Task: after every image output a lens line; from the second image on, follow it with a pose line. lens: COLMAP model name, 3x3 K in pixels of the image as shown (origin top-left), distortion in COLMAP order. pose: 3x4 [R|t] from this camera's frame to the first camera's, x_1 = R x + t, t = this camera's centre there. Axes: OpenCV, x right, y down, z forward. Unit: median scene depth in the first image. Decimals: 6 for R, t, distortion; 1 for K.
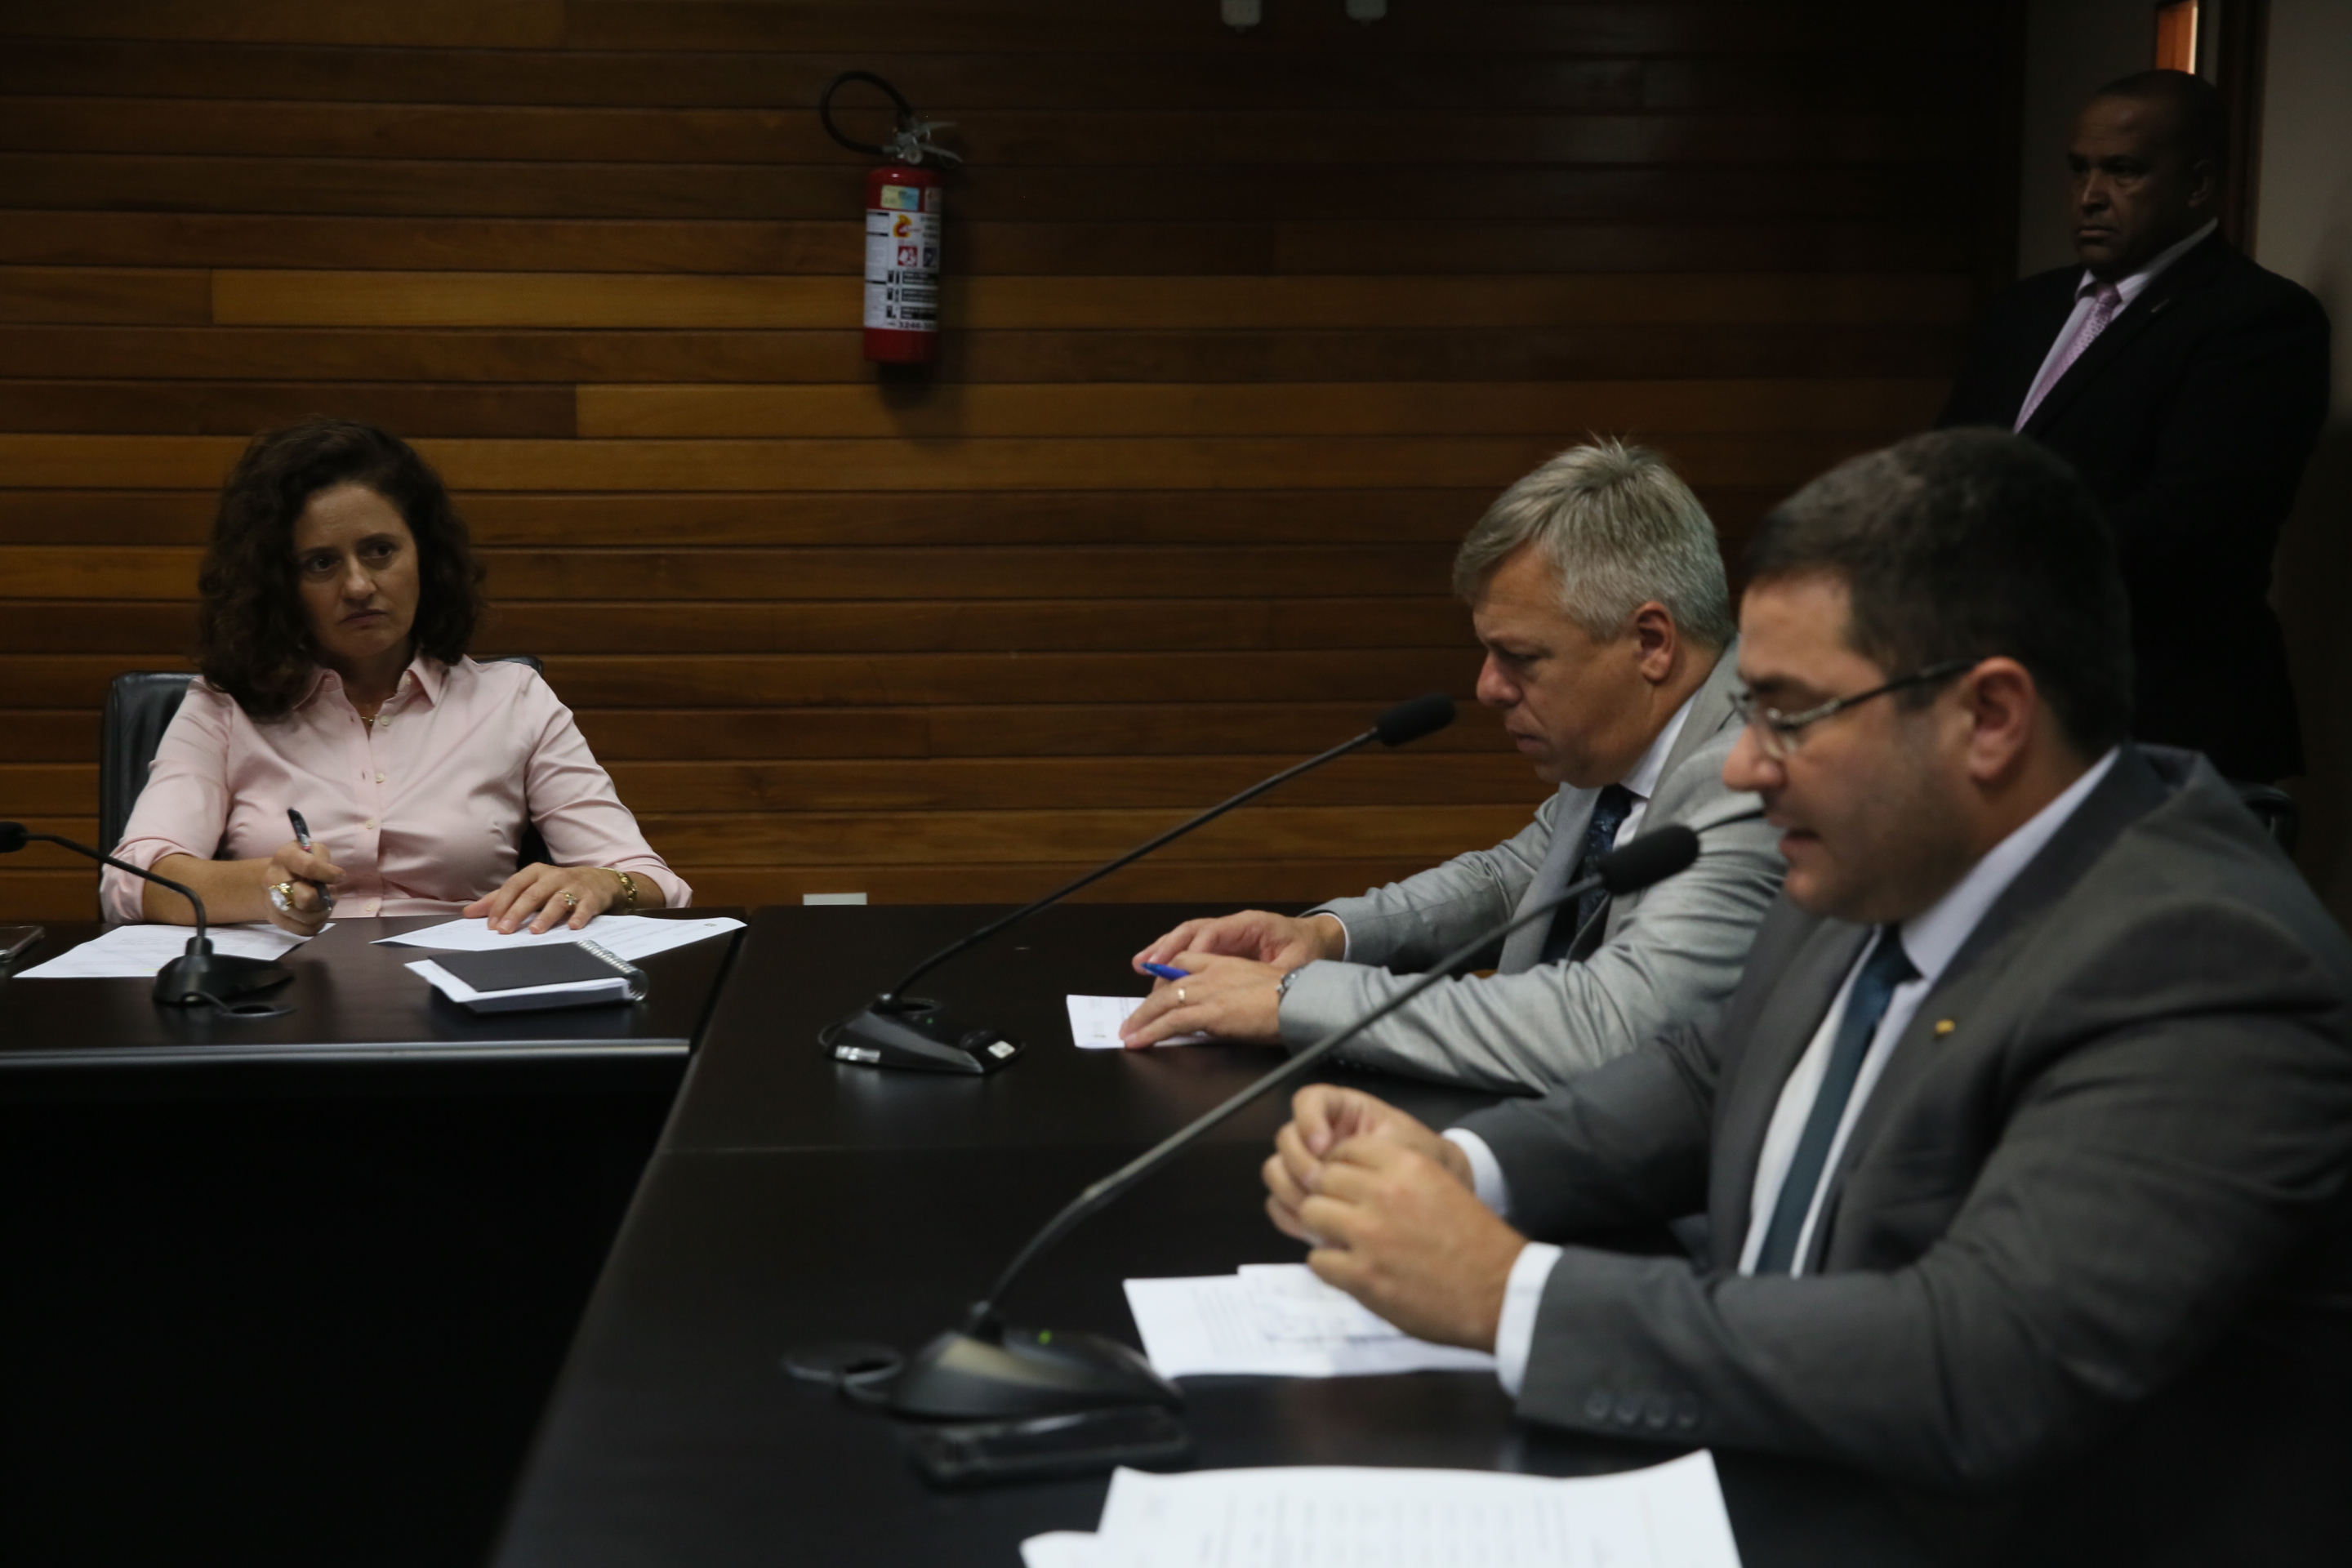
lens RADIAL K [[3708.2, 0, 1229.4], [0, 3708.2, 780.9], [0, 0, 1]] dist [0.048255, 1.123679]
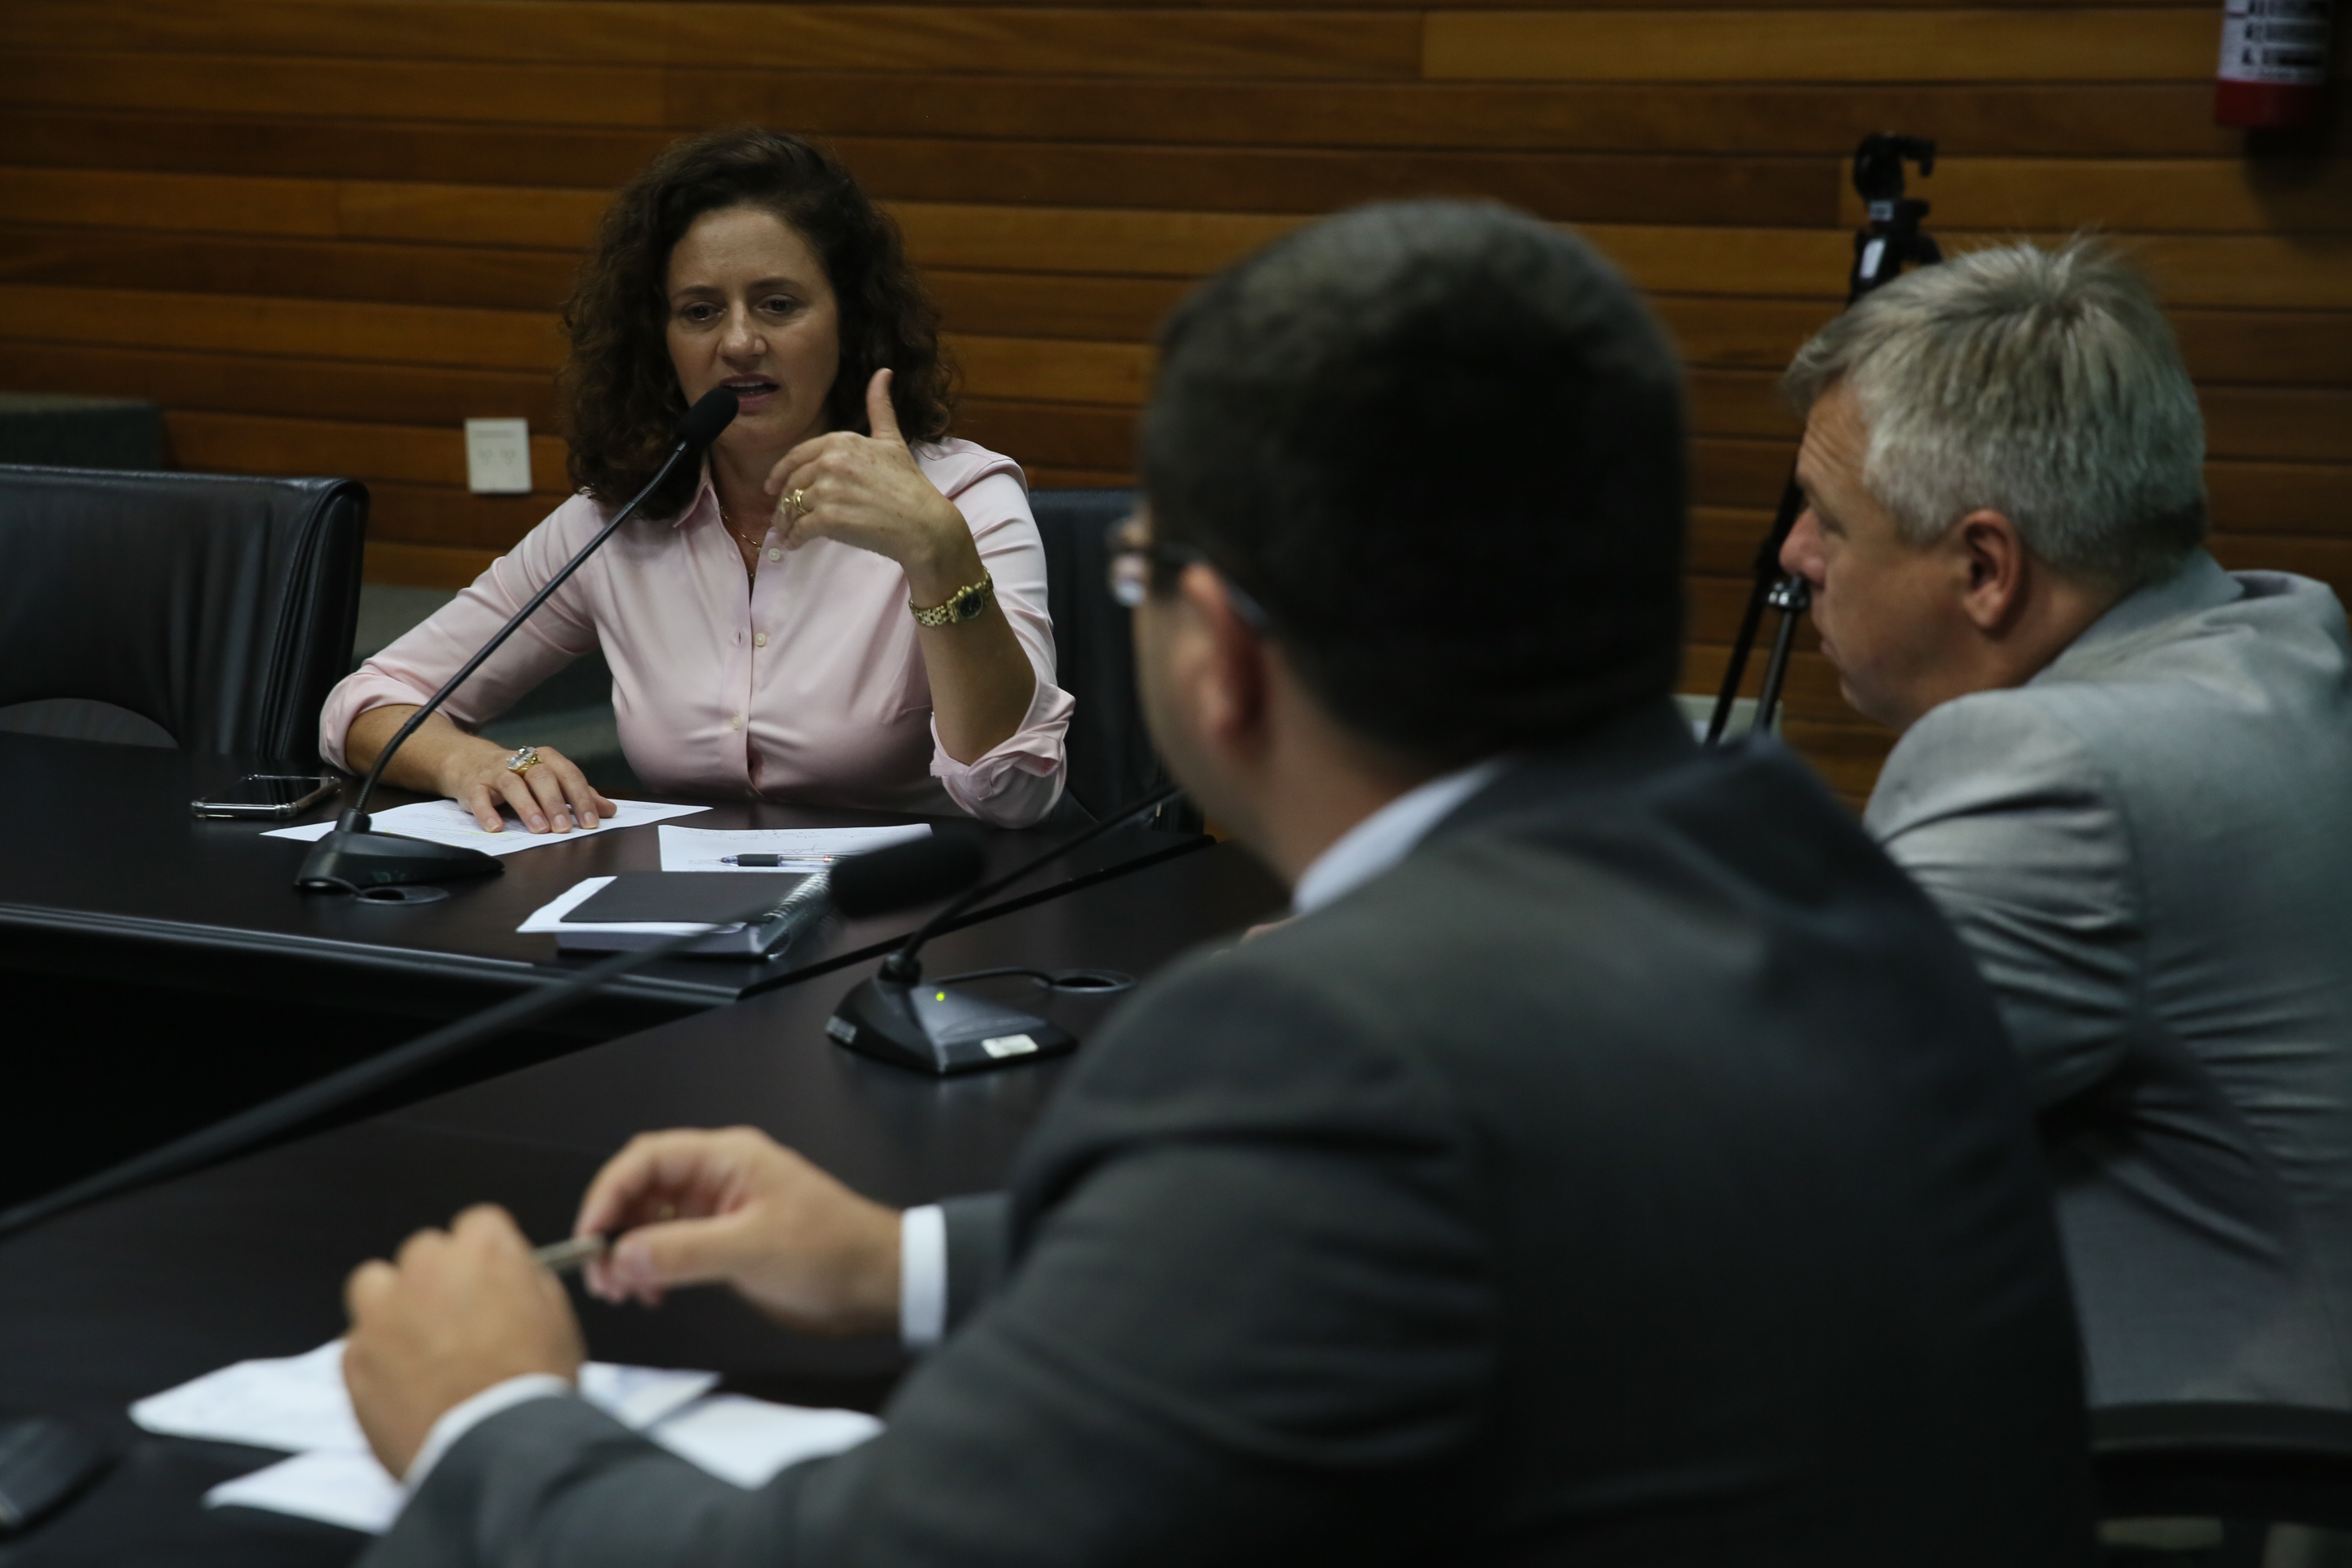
lens RADIAL K [[4692.0, 0, 1177.4], [0, 4692.0, 859.9], [0, 0, 1]] dist [-0.194719, 2.641897]
pose [[0.861689, 0.089198, -0.499535, 0.198890], [-0.070371, 0.995923, 0.056446, -0.008029], [0.502533, -0.013486, 0.864453, 0.106554]]
